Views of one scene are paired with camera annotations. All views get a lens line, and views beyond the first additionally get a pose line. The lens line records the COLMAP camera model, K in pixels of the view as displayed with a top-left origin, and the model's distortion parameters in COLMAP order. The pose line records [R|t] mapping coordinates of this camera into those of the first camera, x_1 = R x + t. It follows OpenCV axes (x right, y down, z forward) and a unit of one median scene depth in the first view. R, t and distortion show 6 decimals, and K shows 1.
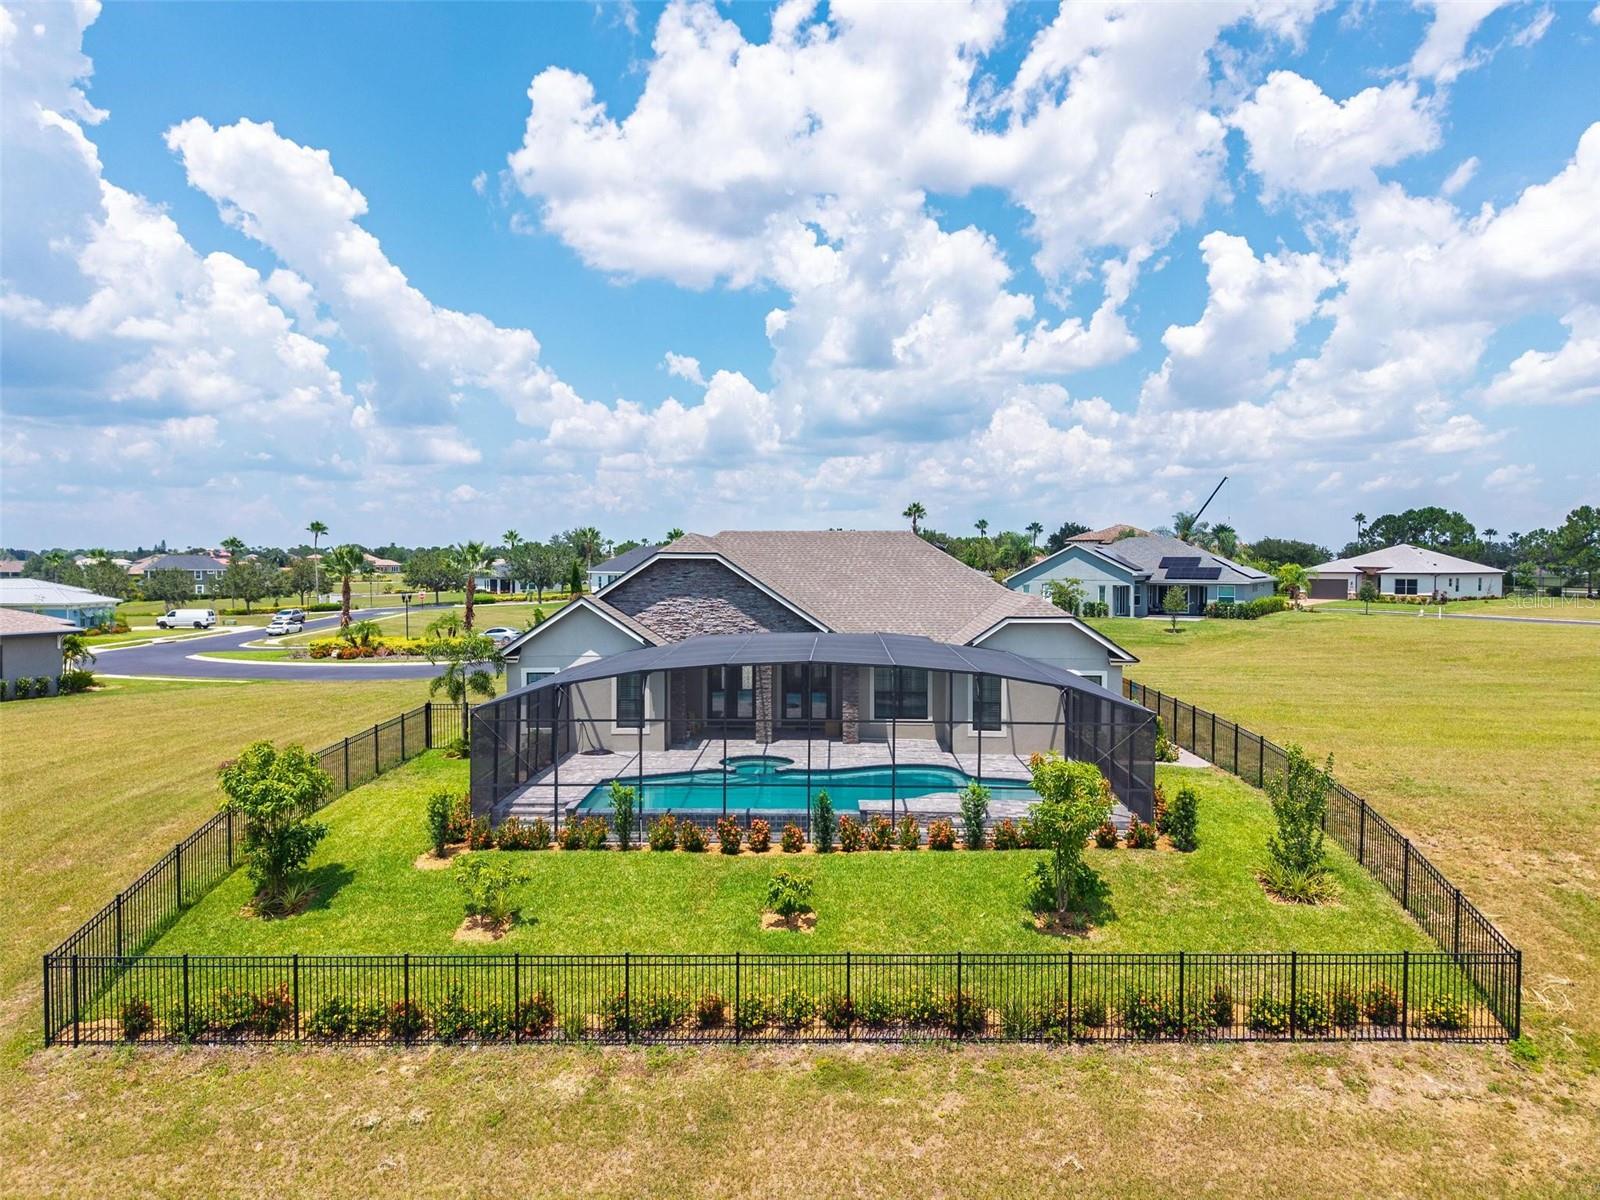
lens RADIAL K [[1069.5, 0, 794.7], [0, 1069.5, 599.0], [0, 0, 1]] dist [0.013294, -0.008763]
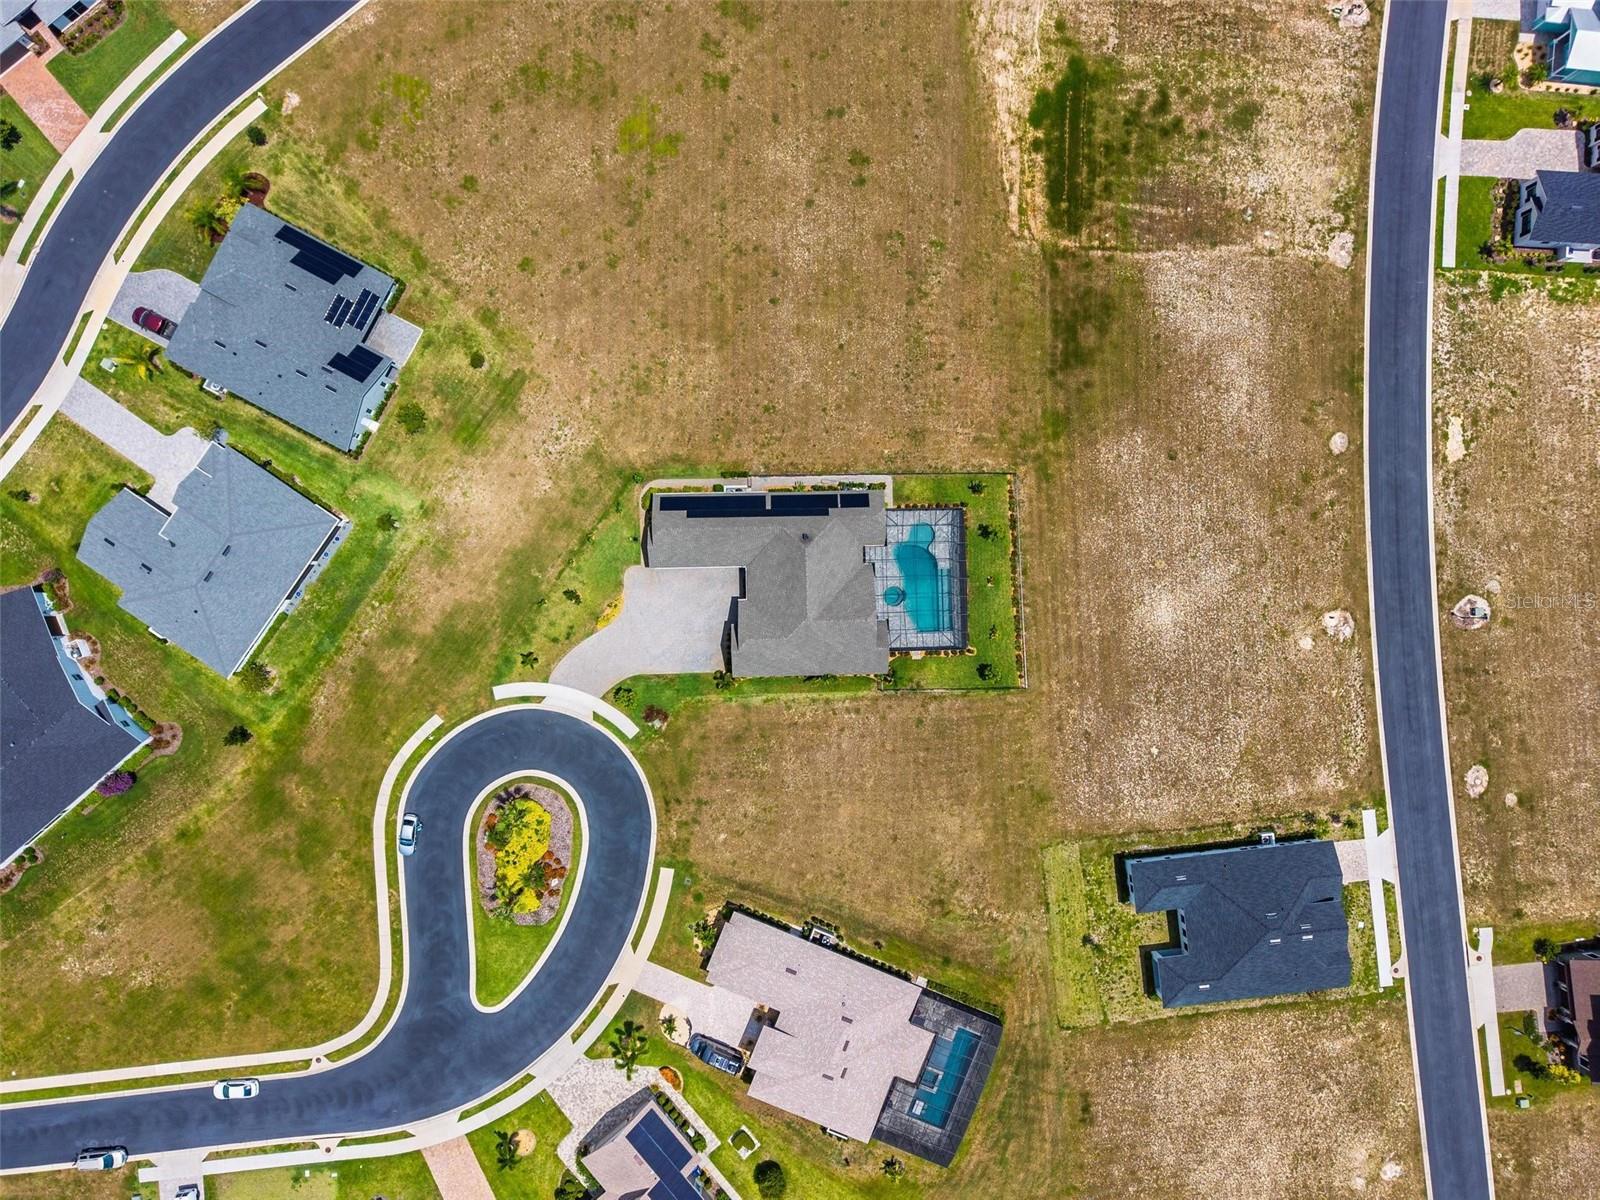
lens RADIAL K [[1113.4, 0, 800.0], [0, 1113.4, 600.0], [0, 0, 1]] dist [0.052179, -0.067228]
pose [[-0.057986, -0.998314, -0.002718, -0.029362], [0.010778, -0.003348, 0.999936, -5.634360], [-0.998259, 0.057953, 0.010954, 1.944387]]
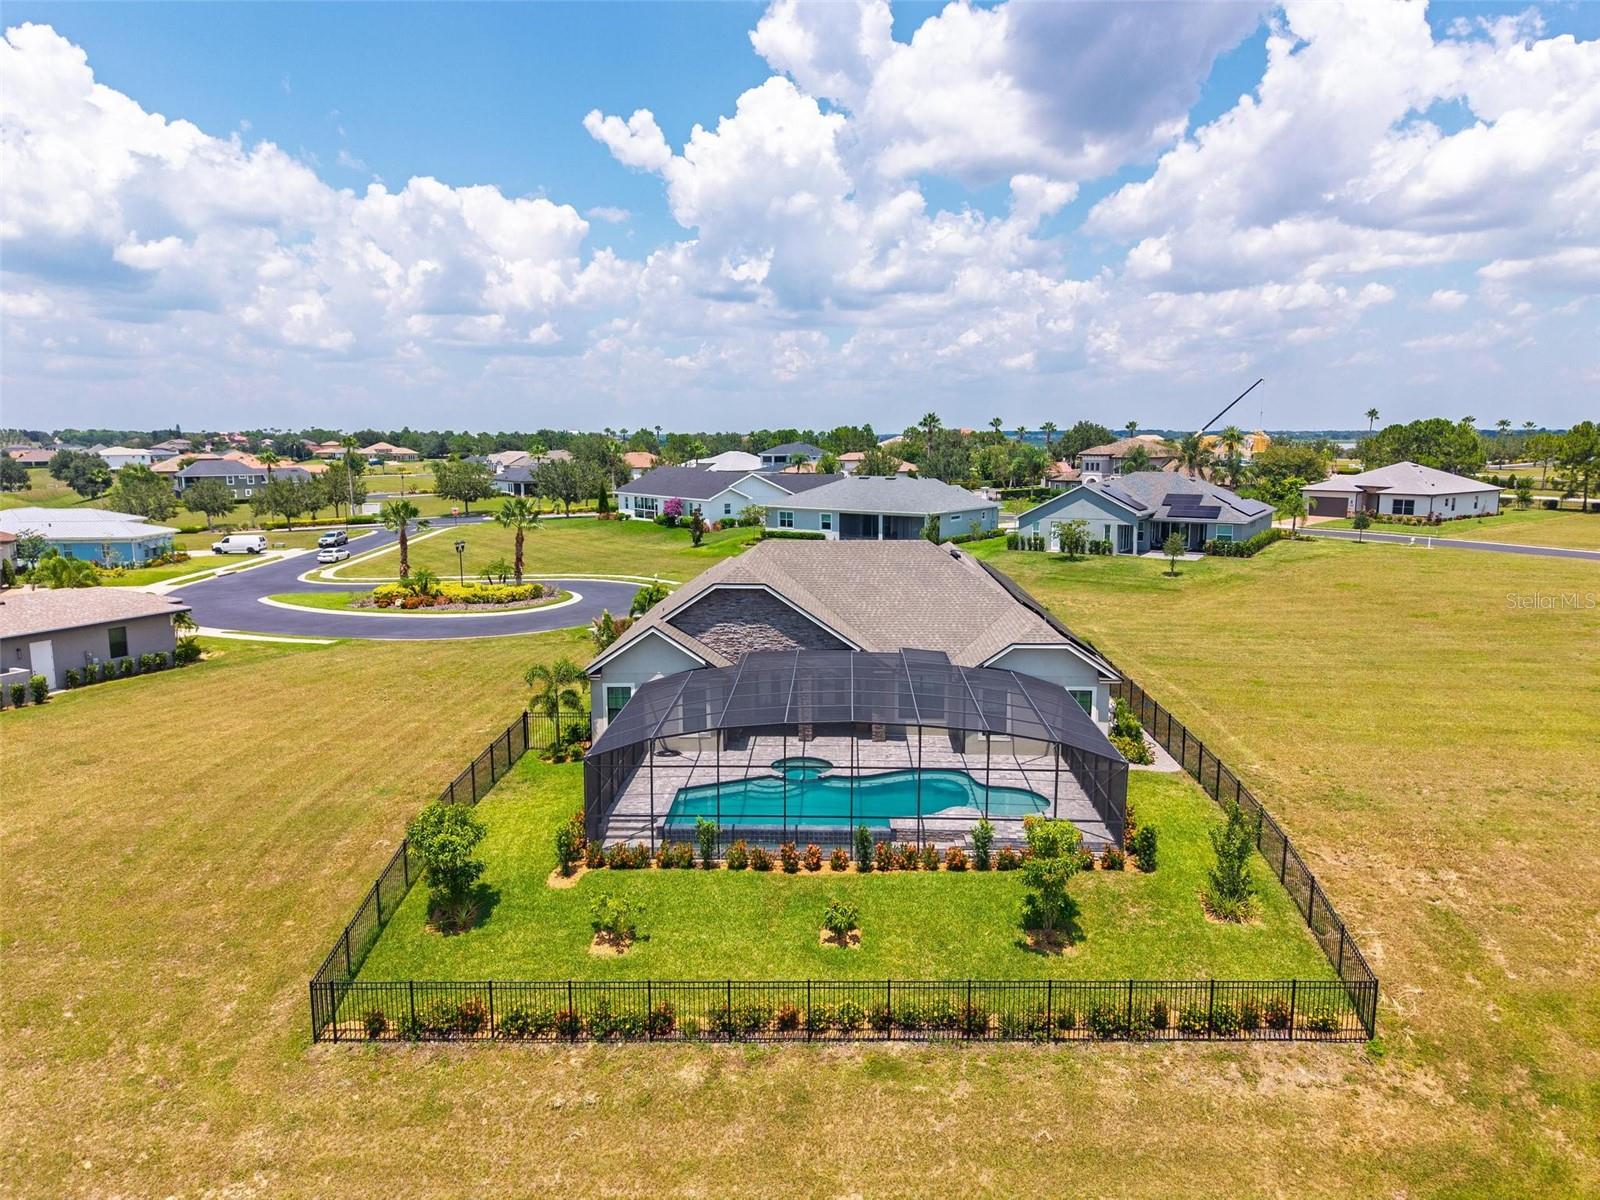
lens RADIAL K [[1069.5, 0, 794.7], [0, 1069.5, 599.0], [0, 0, 1]] dist [0.013294, -0.008763]
pose [[0.999926, -0.004572, -0.011262, -0.044599], [0.005873, 0.992949, 0.118396, -0.267952], [0.010641, -0.118454, 0.992903, -0.262088]]
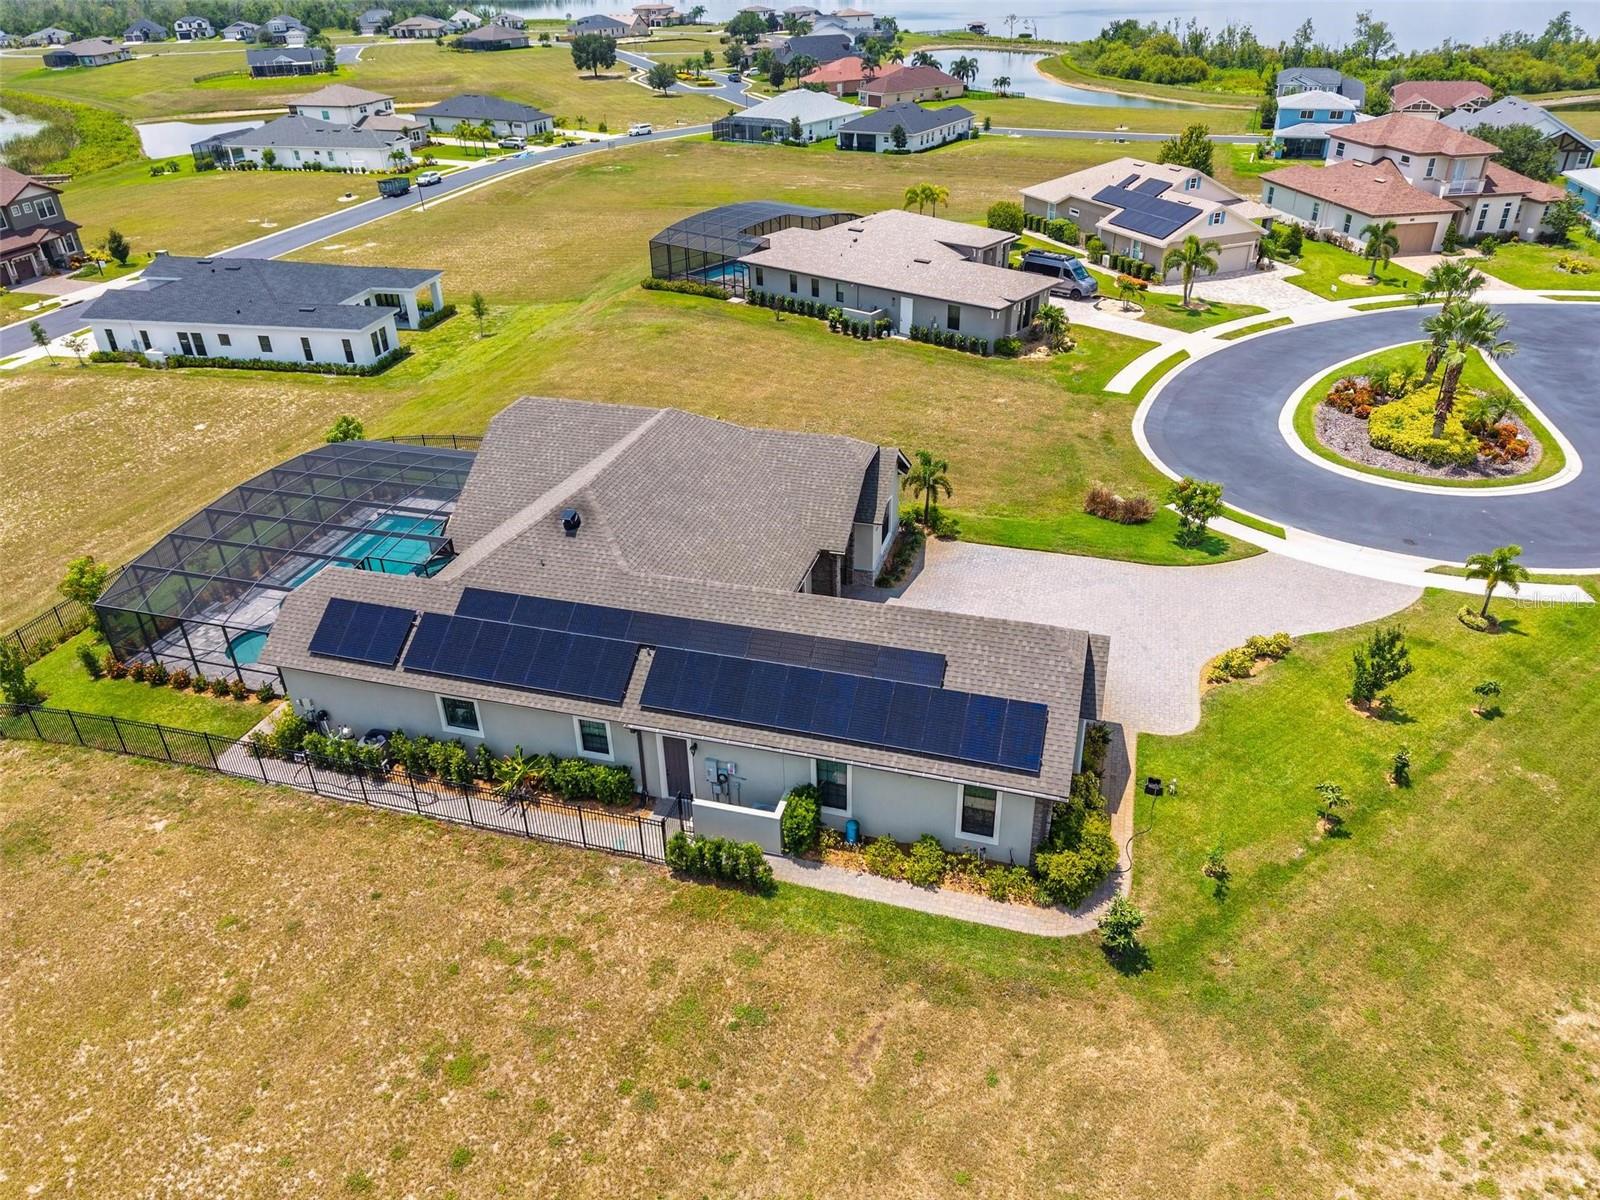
lens RADIAL K [[1118.0, 0, 794.8], [0, 1118.0, 581.7], [0, 0, 1]] dist [0.030152, -0.025312]
pose [[-0.251847, 0.479008, -0.840907, 1.647915], [-0.010356, 0.867531, 0.497276, -0.856193], [0.967712, 0.133946, -0.213524, 2.659951]]
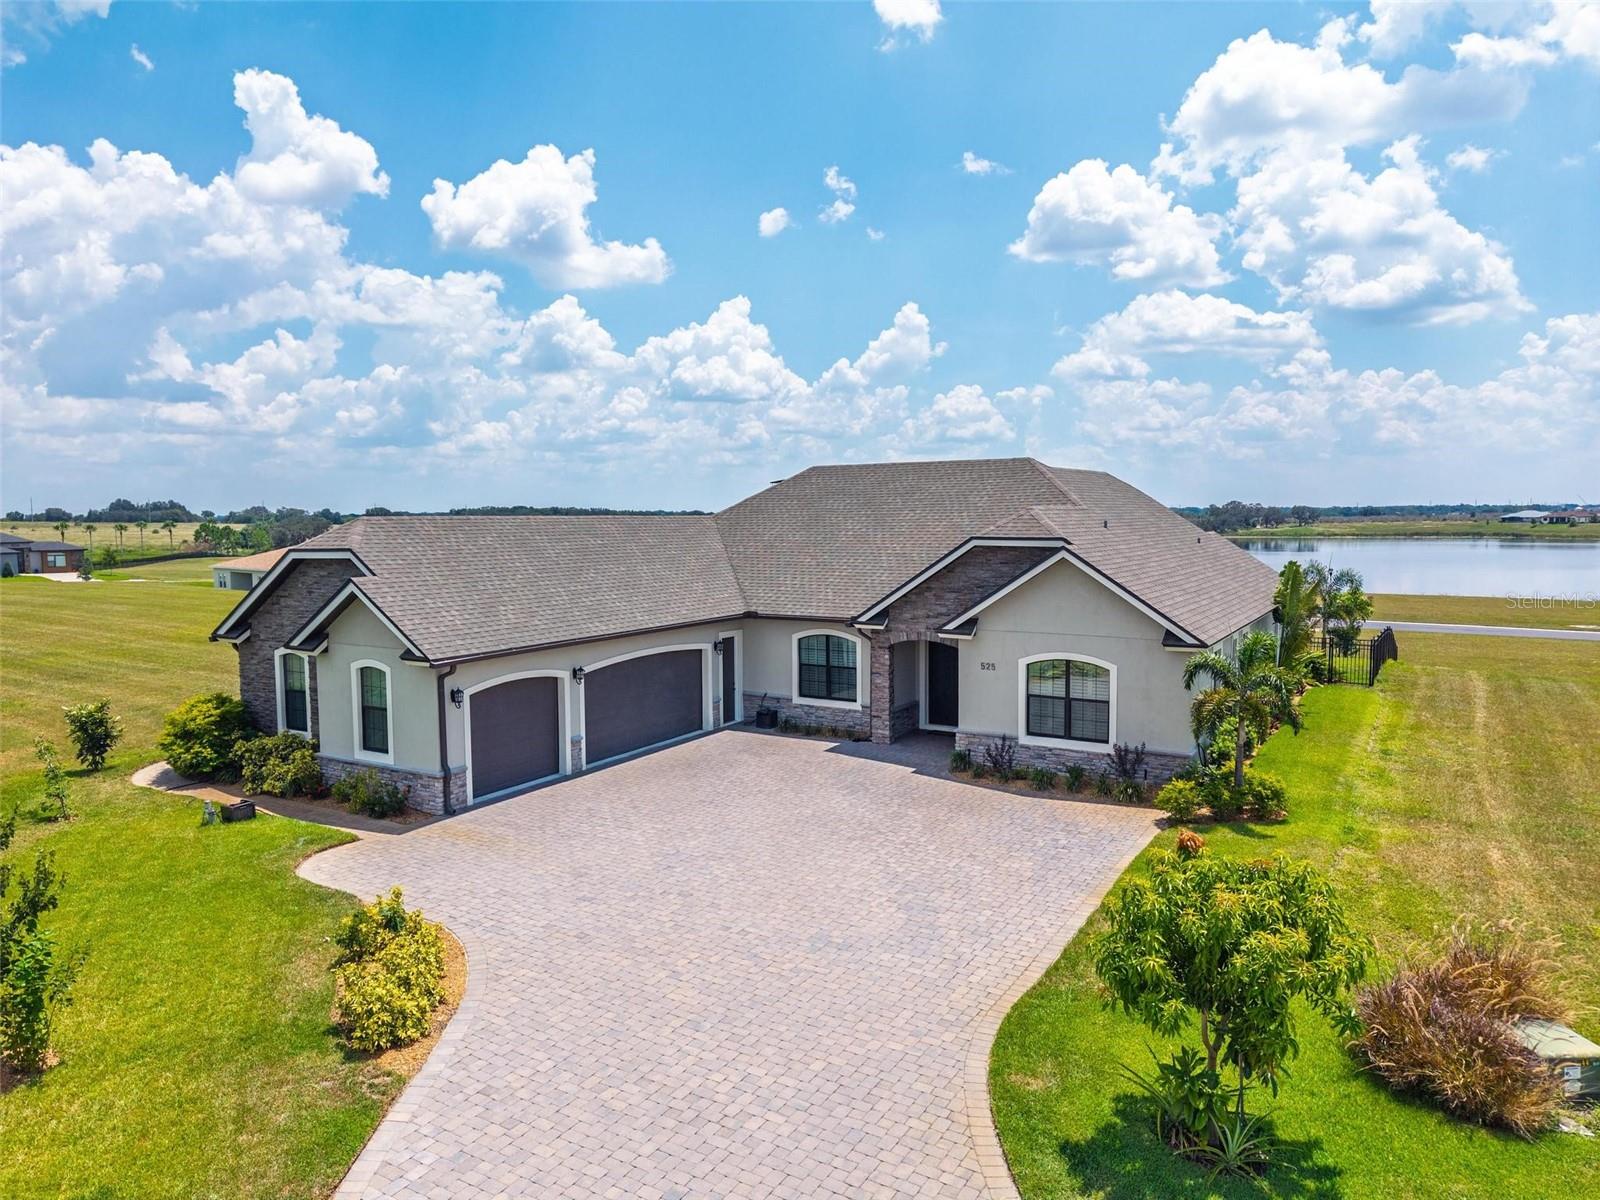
lens RADIAL K [[1071.8, 0, 800.0], [0, 1071.8, 600.0], [0, 0, 1]] dist [0.033199, -0.000241]
pose [[-0.878463, -0.034924, 0.476533, -0.566119], [0.021414, 0.993446, 0.112283, -0.105589], [-0.477331, 0.108841, -0.871957, 3.427811]]
